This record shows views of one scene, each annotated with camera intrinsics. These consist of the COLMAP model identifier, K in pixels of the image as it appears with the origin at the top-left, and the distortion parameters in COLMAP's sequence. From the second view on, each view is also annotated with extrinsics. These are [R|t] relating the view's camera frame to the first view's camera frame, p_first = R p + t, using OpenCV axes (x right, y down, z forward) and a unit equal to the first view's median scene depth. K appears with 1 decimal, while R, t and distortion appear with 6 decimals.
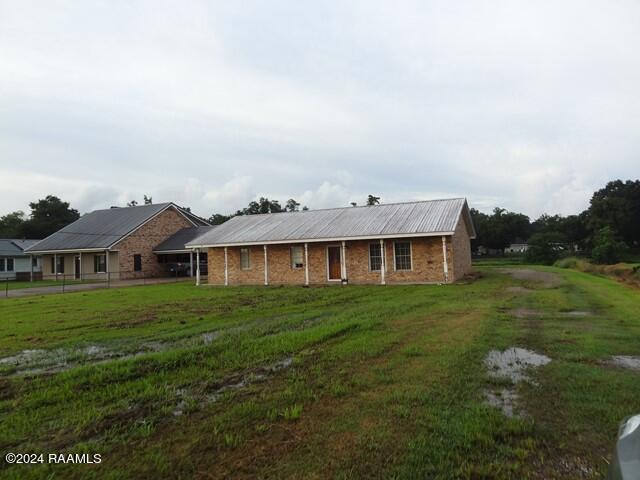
lens RADIAL K [[448.9, 0, 318.4], [0, 448.9, 237.2], [0, 0, 1]] dist [0.007354, -0.000870]
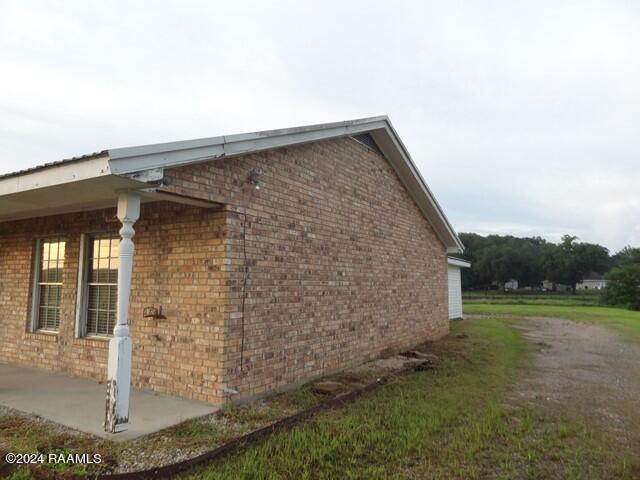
lens RADIAL K [[448.9, 0, 320.1], [0, 448.9, 239.9], [0, 0, 1]] dist [0.007354, -0.000870]
pose [[0.990827, 0.027742, -0.132260, 0.058419], [-0.034926, 0.998020, -0.052305, 0.003849], [0.130547, 0.056444, 0.989834, 0.121562]]
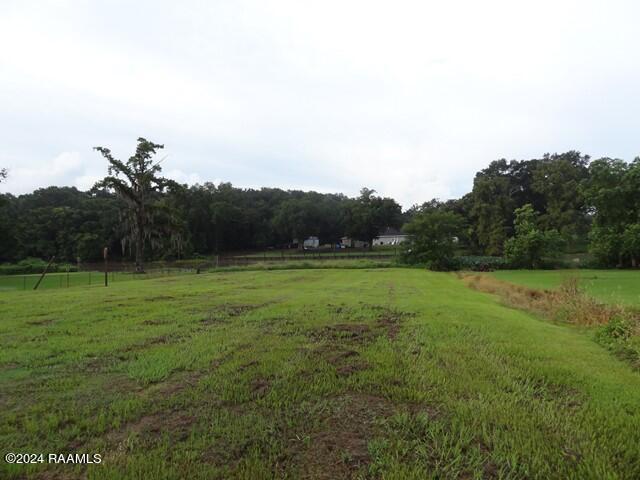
lens RADIAL K [[448.9, 0, 320.4], [0, 448.9, 241.3], [0, 0, 1]] dist [0.007354, -0.000870]
pose [[0.964195, 0.013956, 0.264826, 0.126024], [-0.021697, 0.999418, 0.026330, 0.009038], [-0.264304, -0.031133, 0.963937, 0.285038]]
